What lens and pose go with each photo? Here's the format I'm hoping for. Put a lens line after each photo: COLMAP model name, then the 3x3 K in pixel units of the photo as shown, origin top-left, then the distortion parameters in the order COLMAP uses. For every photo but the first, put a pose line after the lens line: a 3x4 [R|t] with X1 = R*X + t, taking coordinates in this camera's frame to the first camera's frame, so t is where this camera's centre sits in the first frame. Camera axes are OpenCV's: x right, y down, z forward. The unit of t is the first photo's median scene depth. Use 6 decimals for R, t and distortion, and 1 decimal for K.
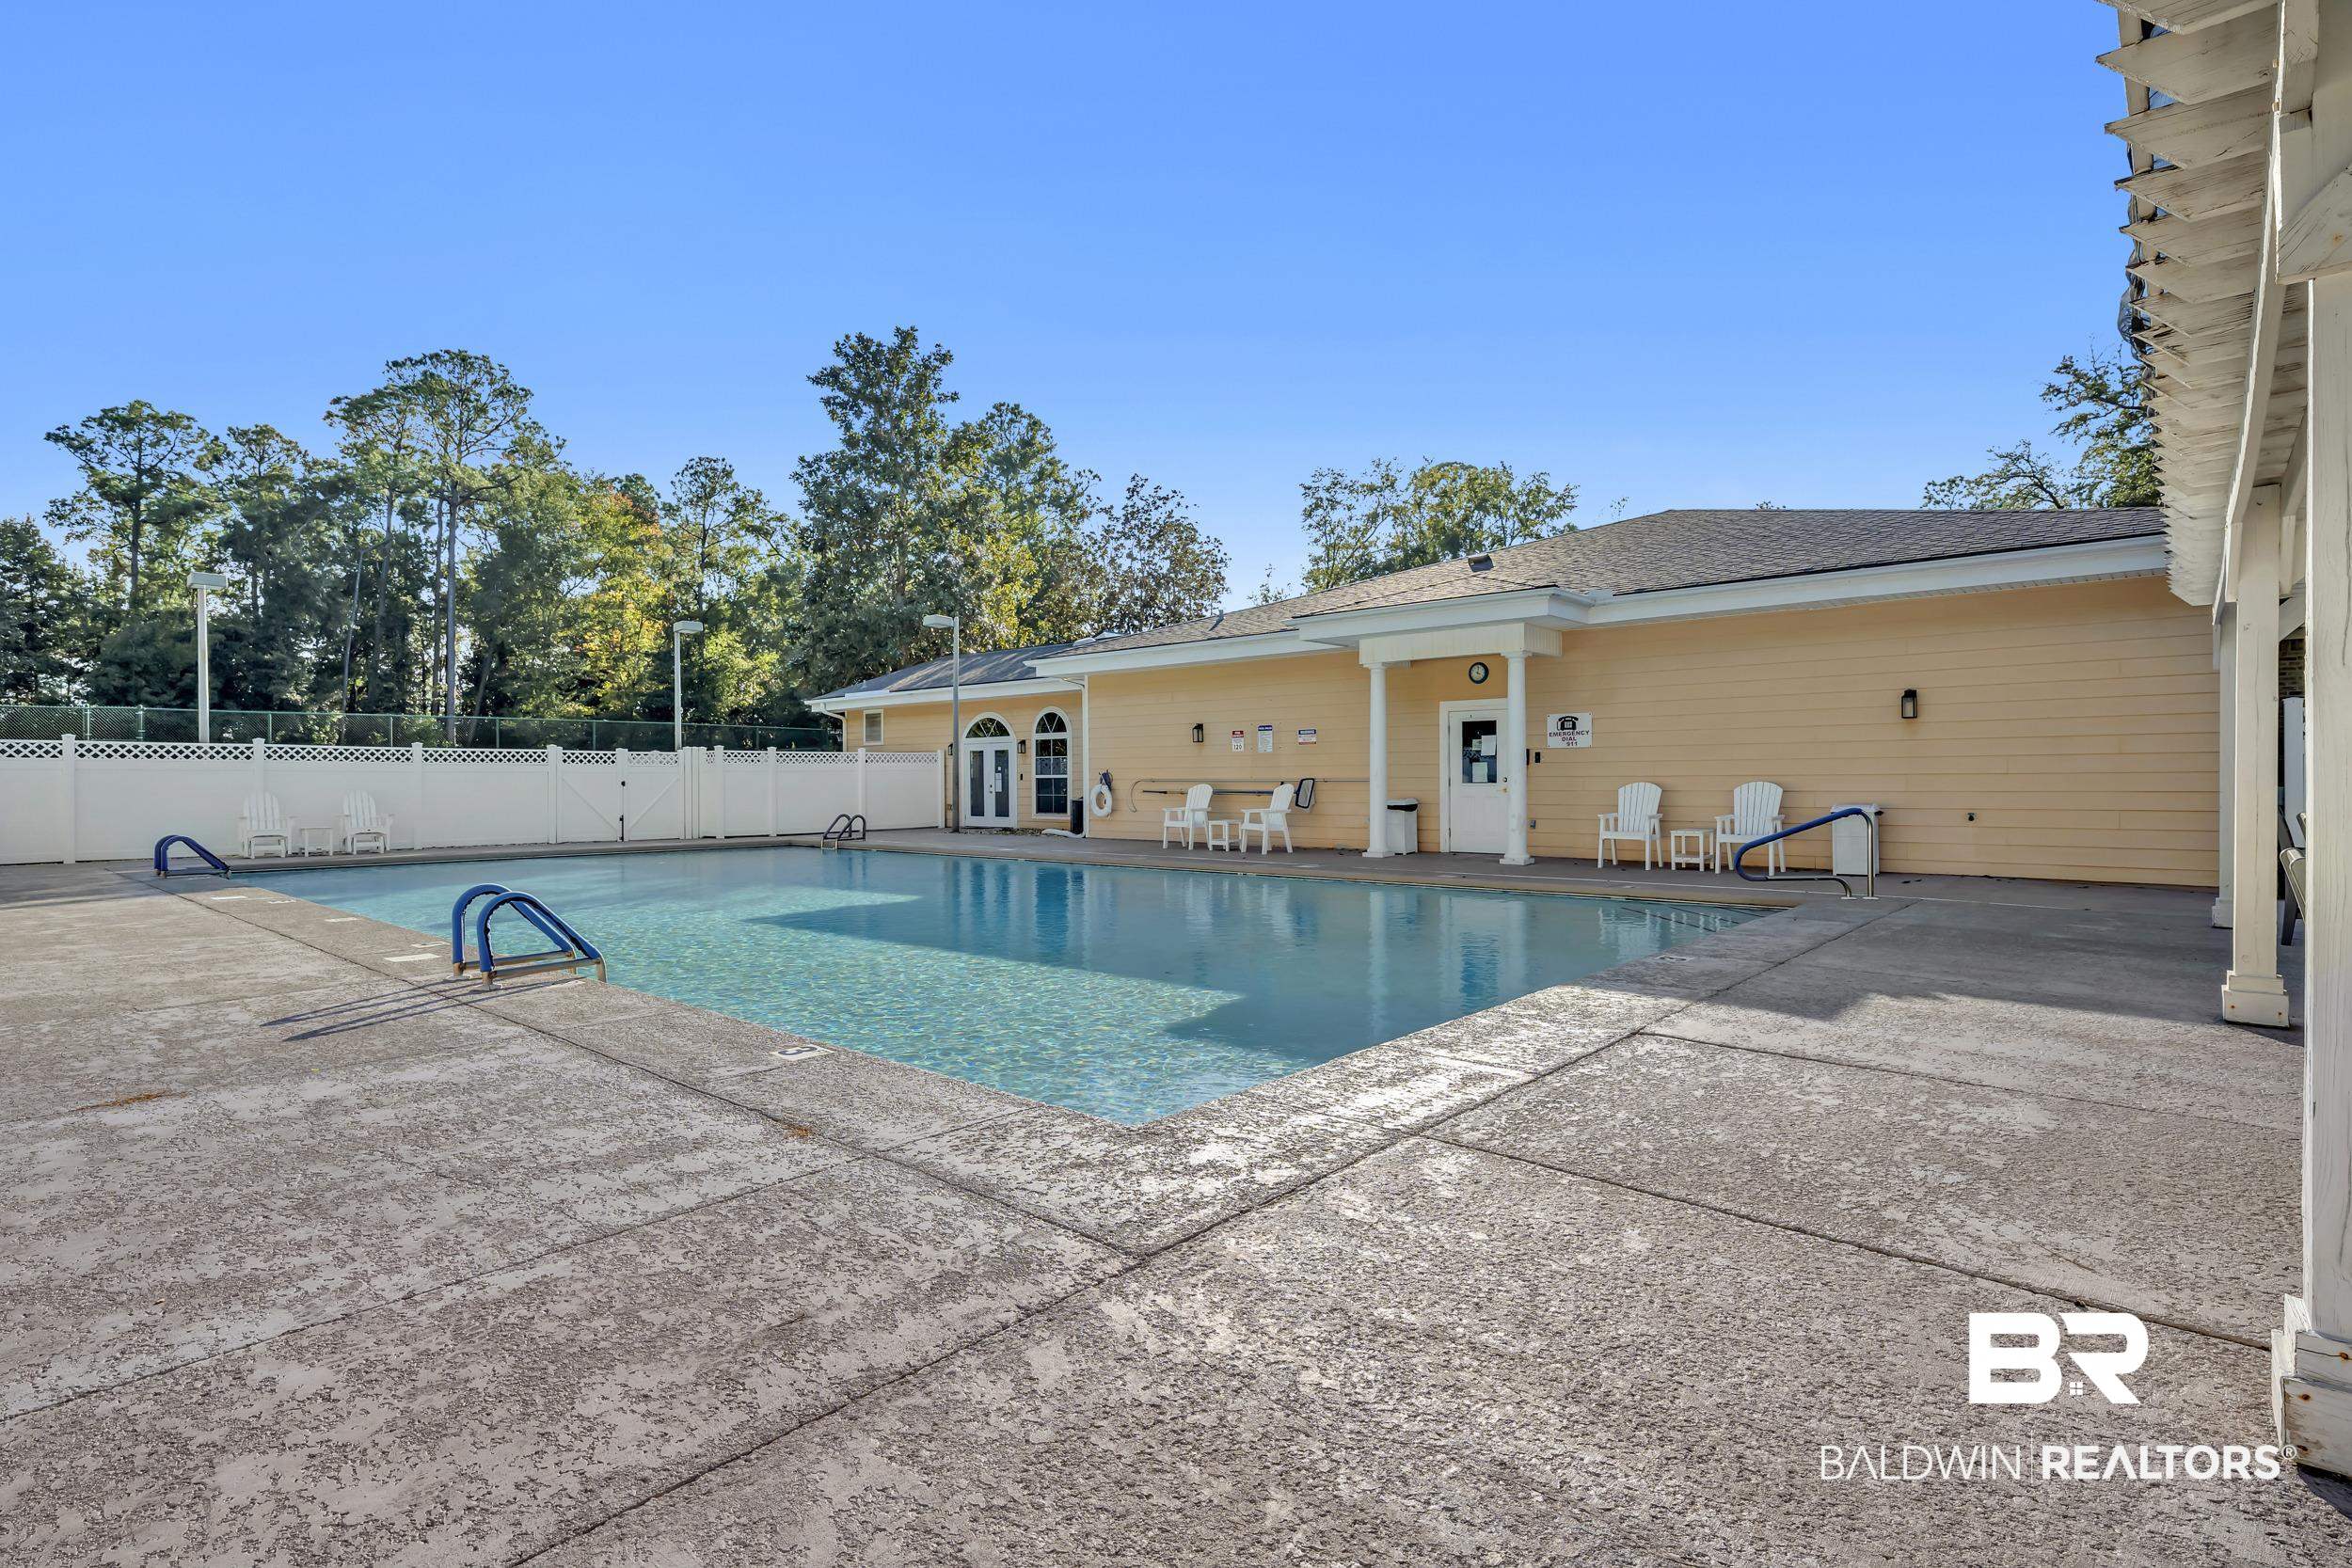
lens RADIAL K [[1149.3, 0, 1176.0], [0, 1149.3, 784.0], [0, 0, 1]] dist [0.001167, 0.000208]
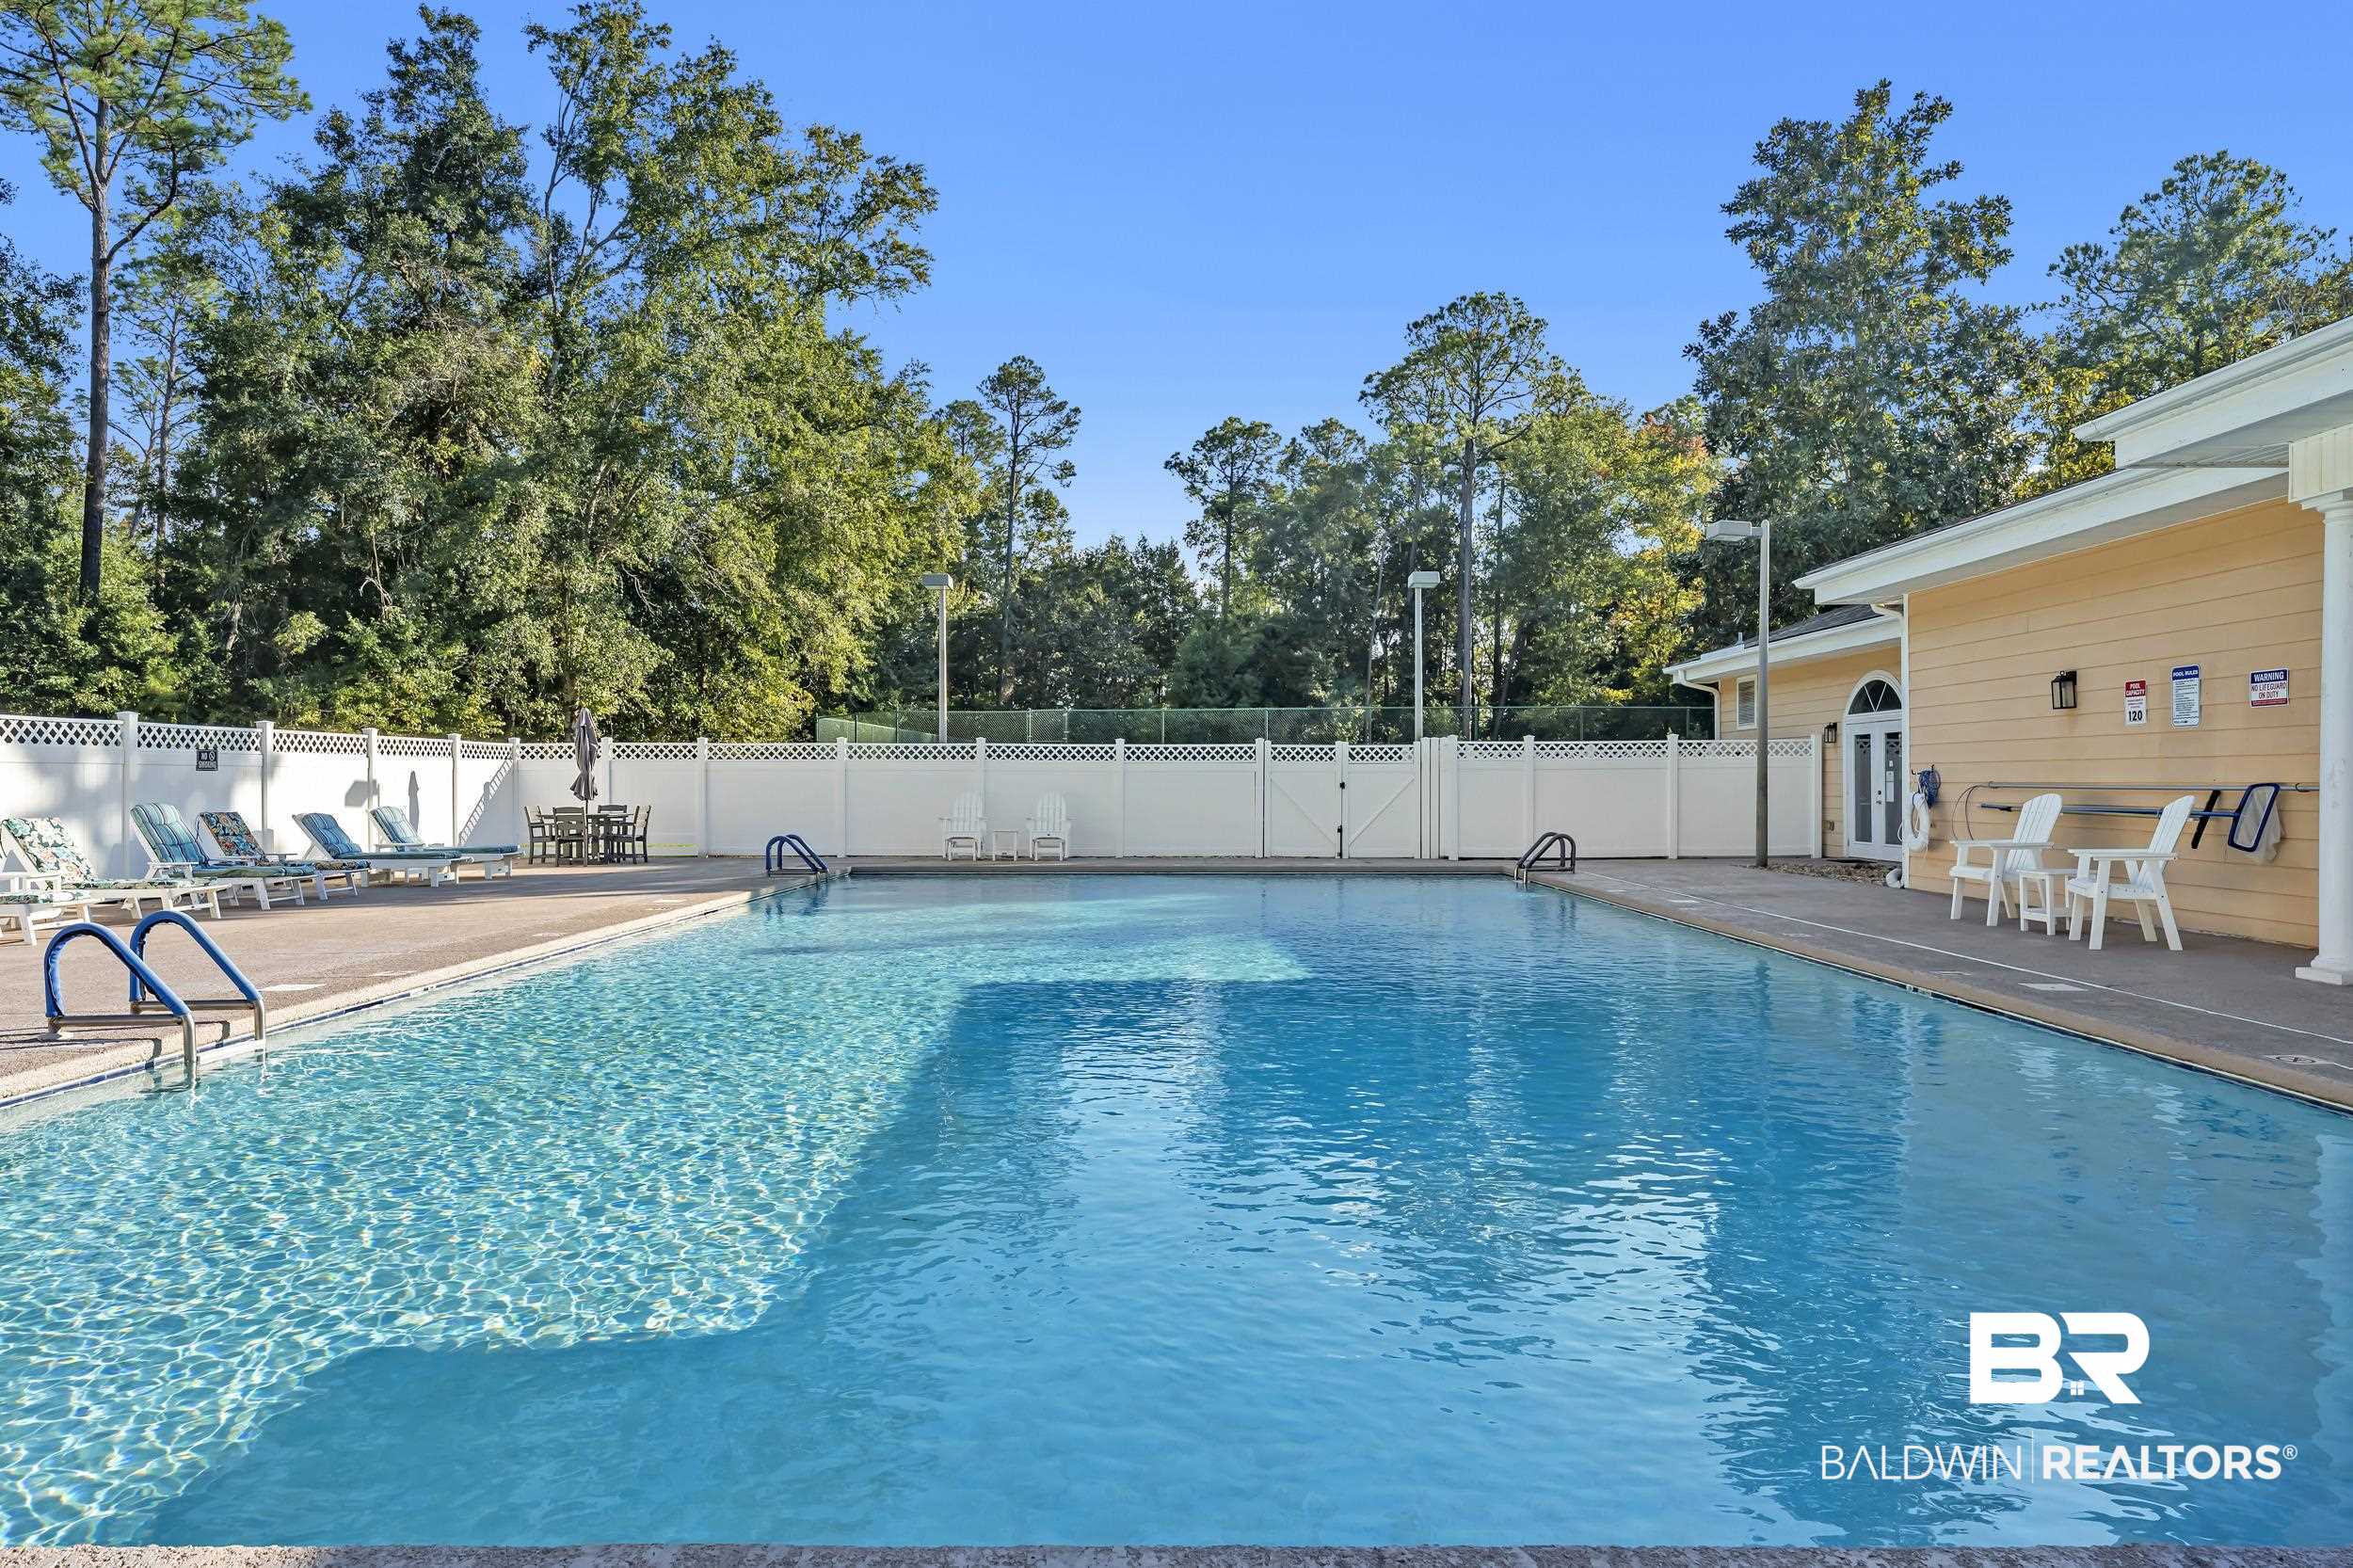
lens RADIAL K [[1457.1, 0, 1176.5], [0, 1457.1, 784.0], [0, 0, 1]] dist [0.002847, 0.001669]
pose [[0.663942, 0.005011, -0.747767, 0.128351], [-0.005035, 0.999985, 0.002230, -0.001964], [0.747767, 0.002285, 0.663958, 0.165107]]
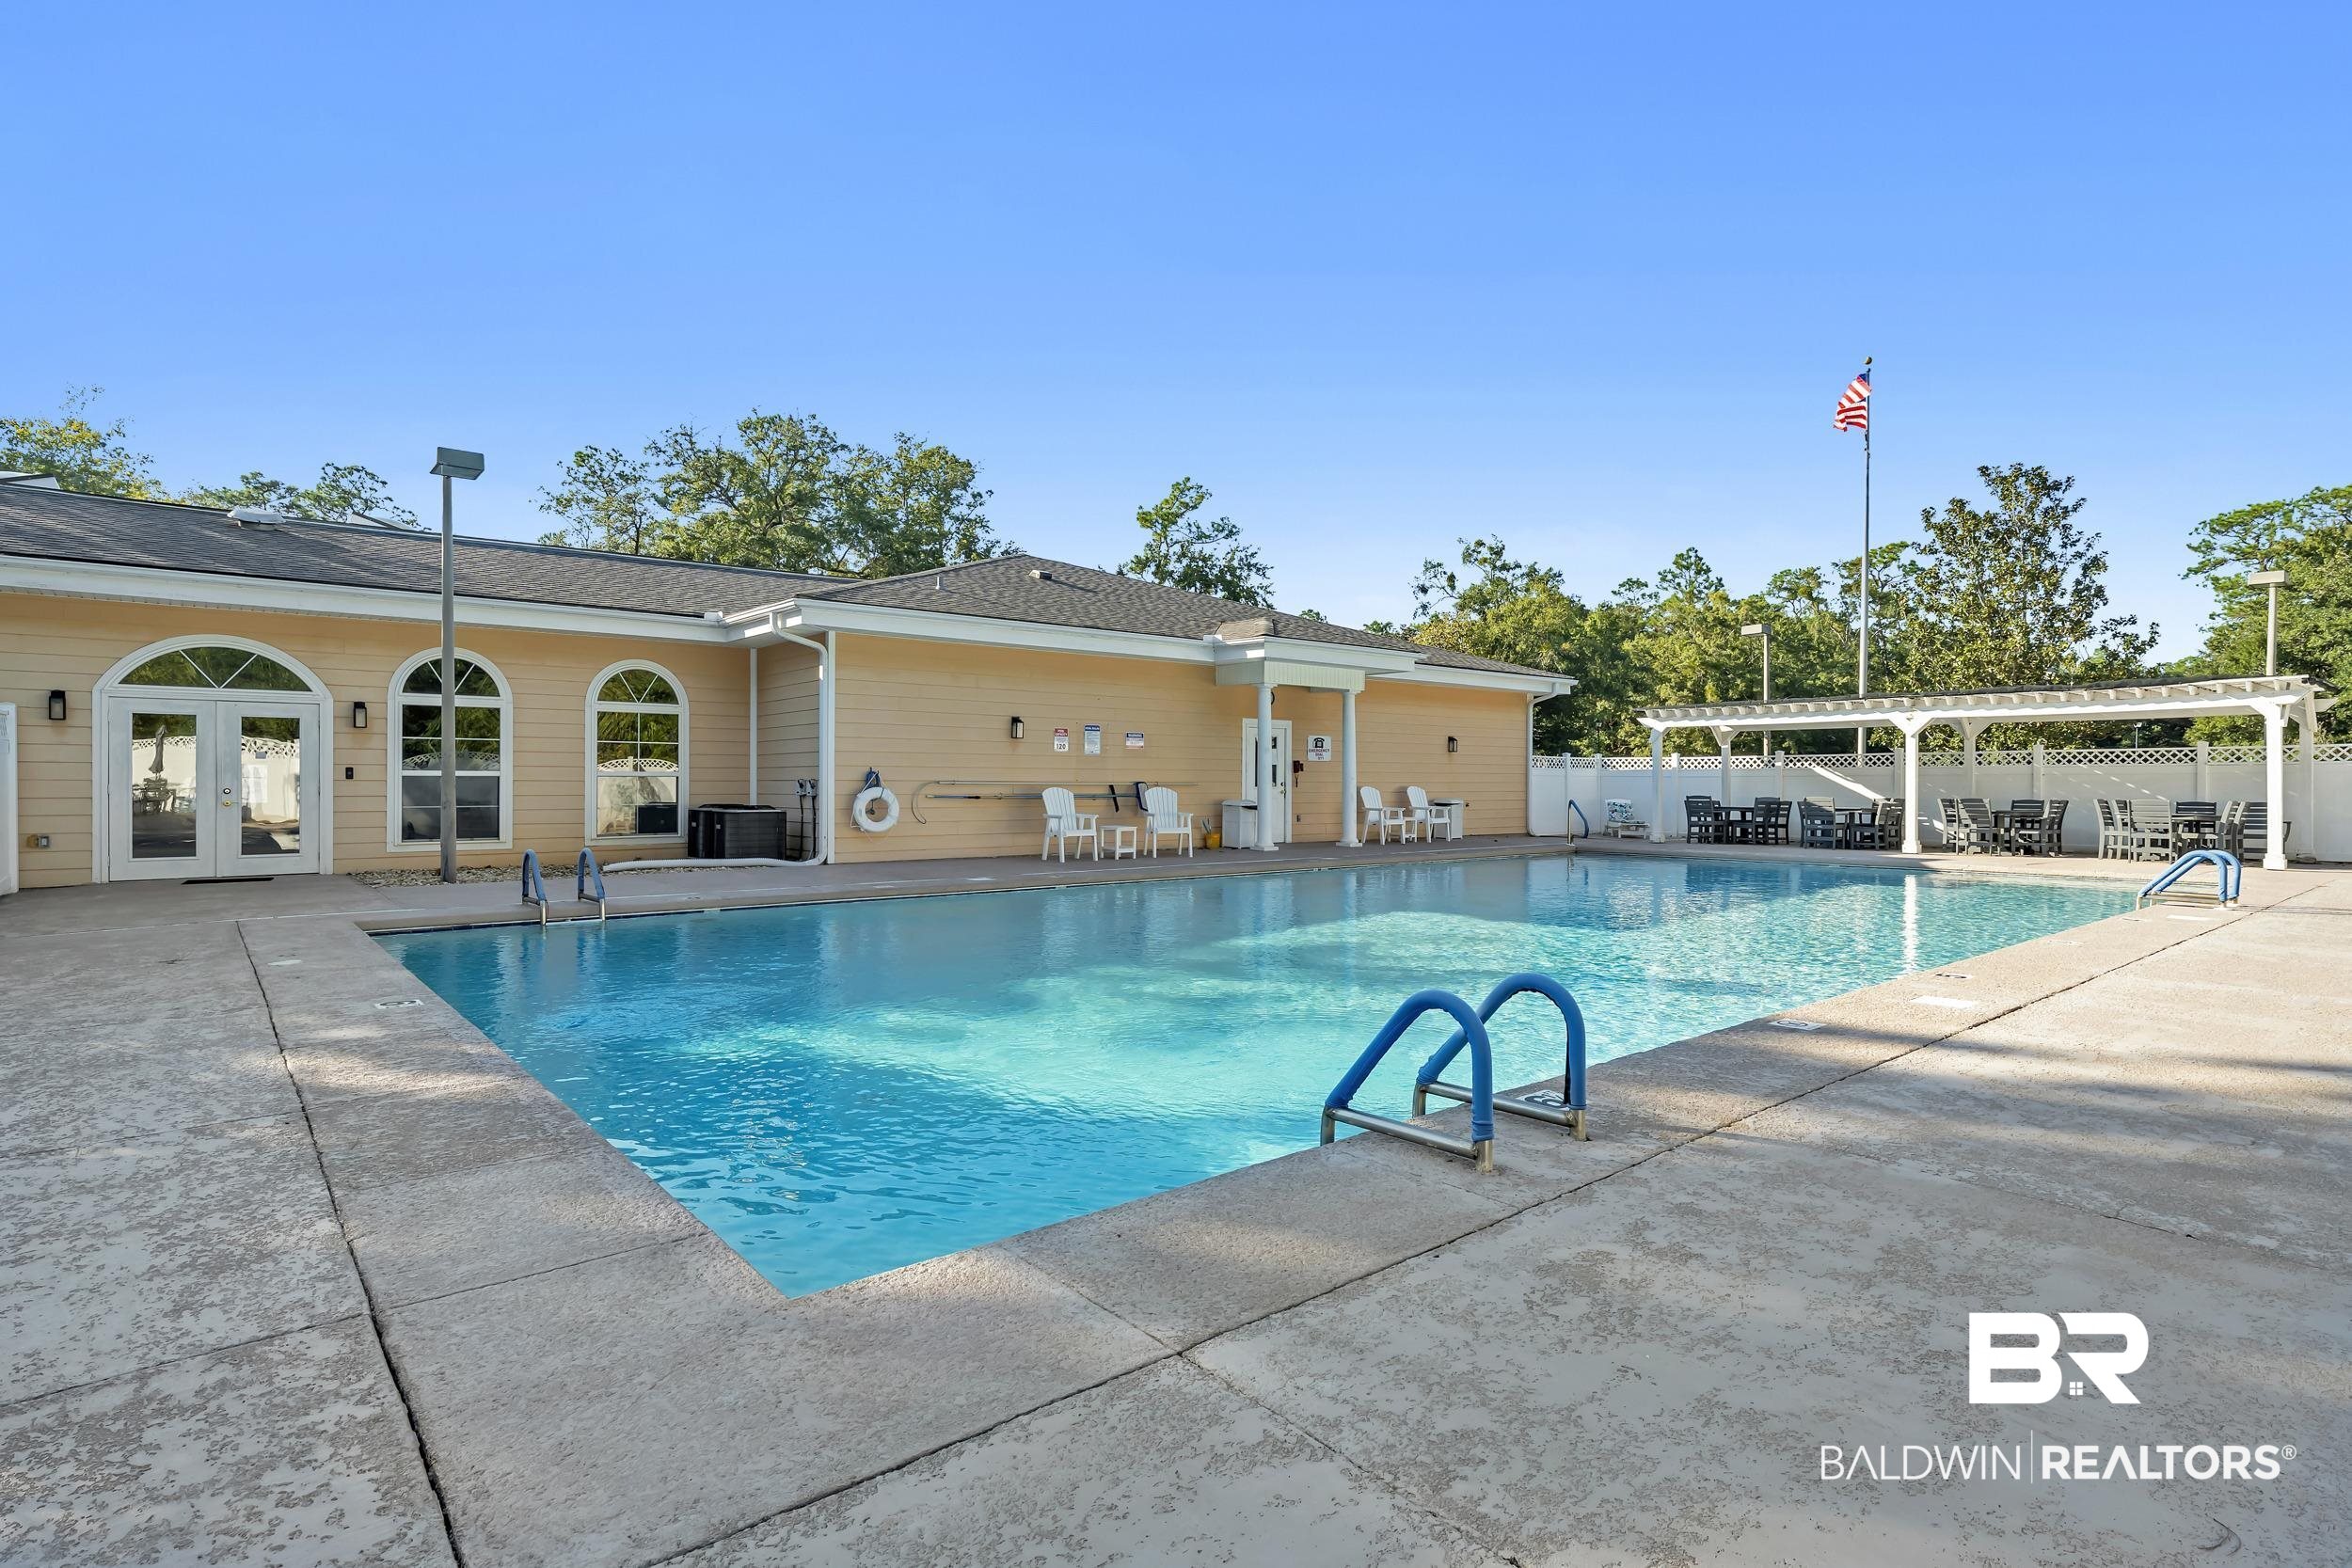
lens RADIAL K [[1149.3, 0, 1176.0], [0, 1149.3, 784.0], [0, 0, 1]] dist [0.001167, 0.000208]
pose [[0.139312, 0.003134, 0.990244, -0.443685], [-0.000692, 0.999995, -0.003068, 0.000144], [-0.990248, -0.000258, 0.139314, 0.418692]]
